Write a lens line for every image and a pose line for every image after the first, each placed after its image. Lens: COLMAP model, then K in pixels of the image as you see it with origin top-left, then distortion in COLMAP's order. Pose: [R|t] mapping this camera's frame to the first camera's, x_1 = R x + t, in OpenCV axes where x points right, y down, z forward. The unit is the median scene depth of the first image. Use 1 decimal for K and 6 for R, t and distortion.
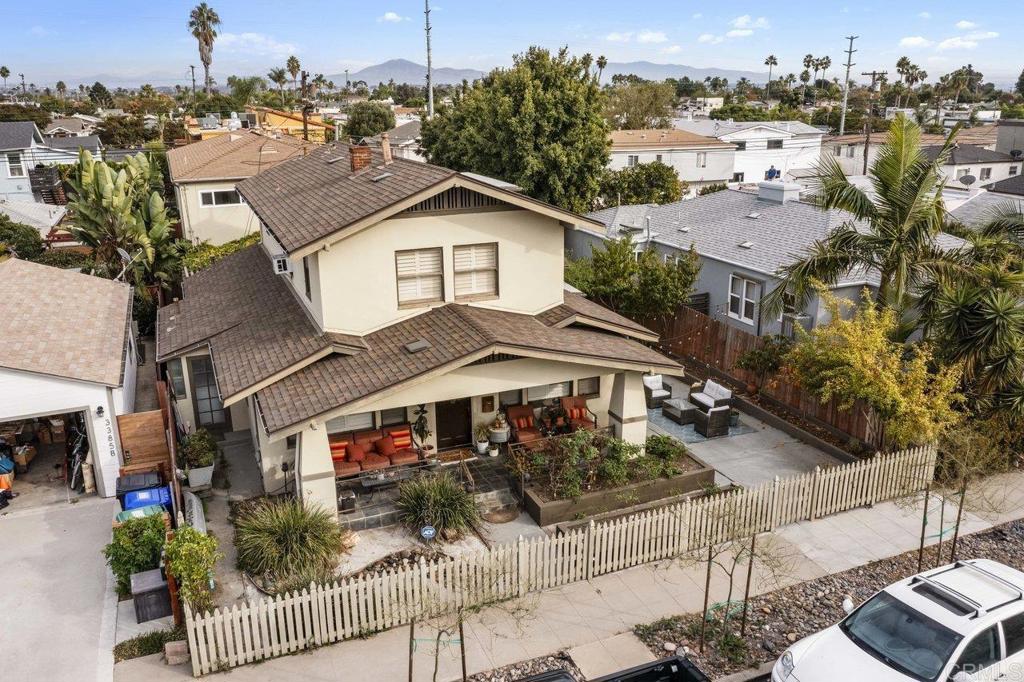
lens RADIAL K [[821.6, 0, 512.0], [0, 821.6, 341.0], [0, 0, 1]] dist [-0.022412, 0.001770]
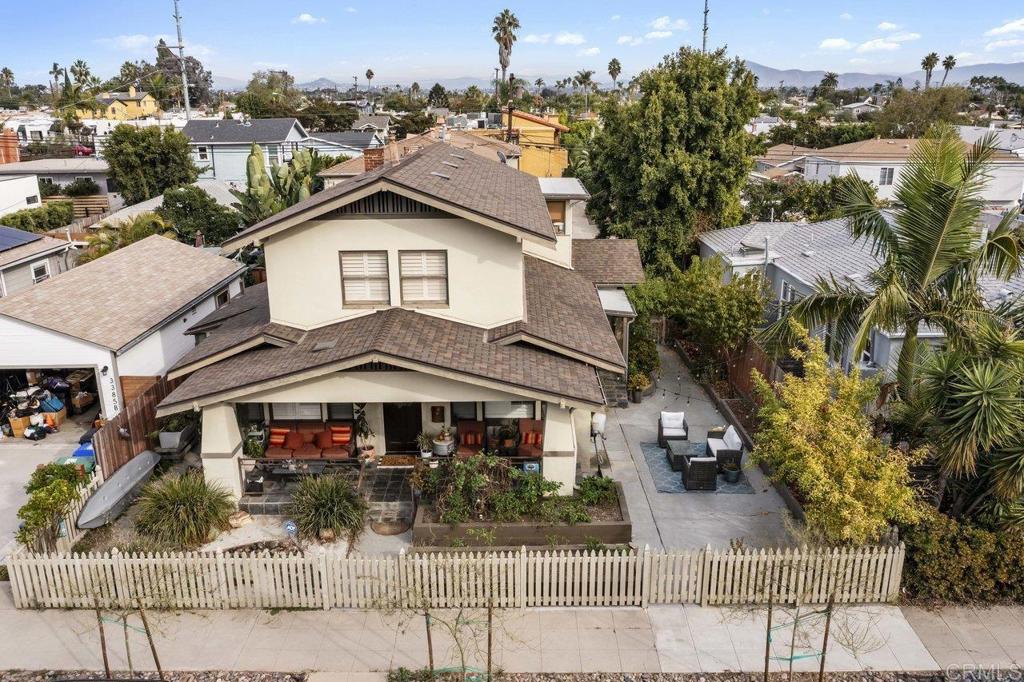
lens RADIAL K [[821.6, 0, 512.0], [0, 821.6, 341.0], [0, 0, 1]] dist [-0.022412, 0.001770]
pose [[0.922211, 0.113401, -0.369684, 0.424460], [-0.114161, 0.993263, 0.019901, -0.041378], [0.369450, 0.023850, 0.928944, 0.128221]]
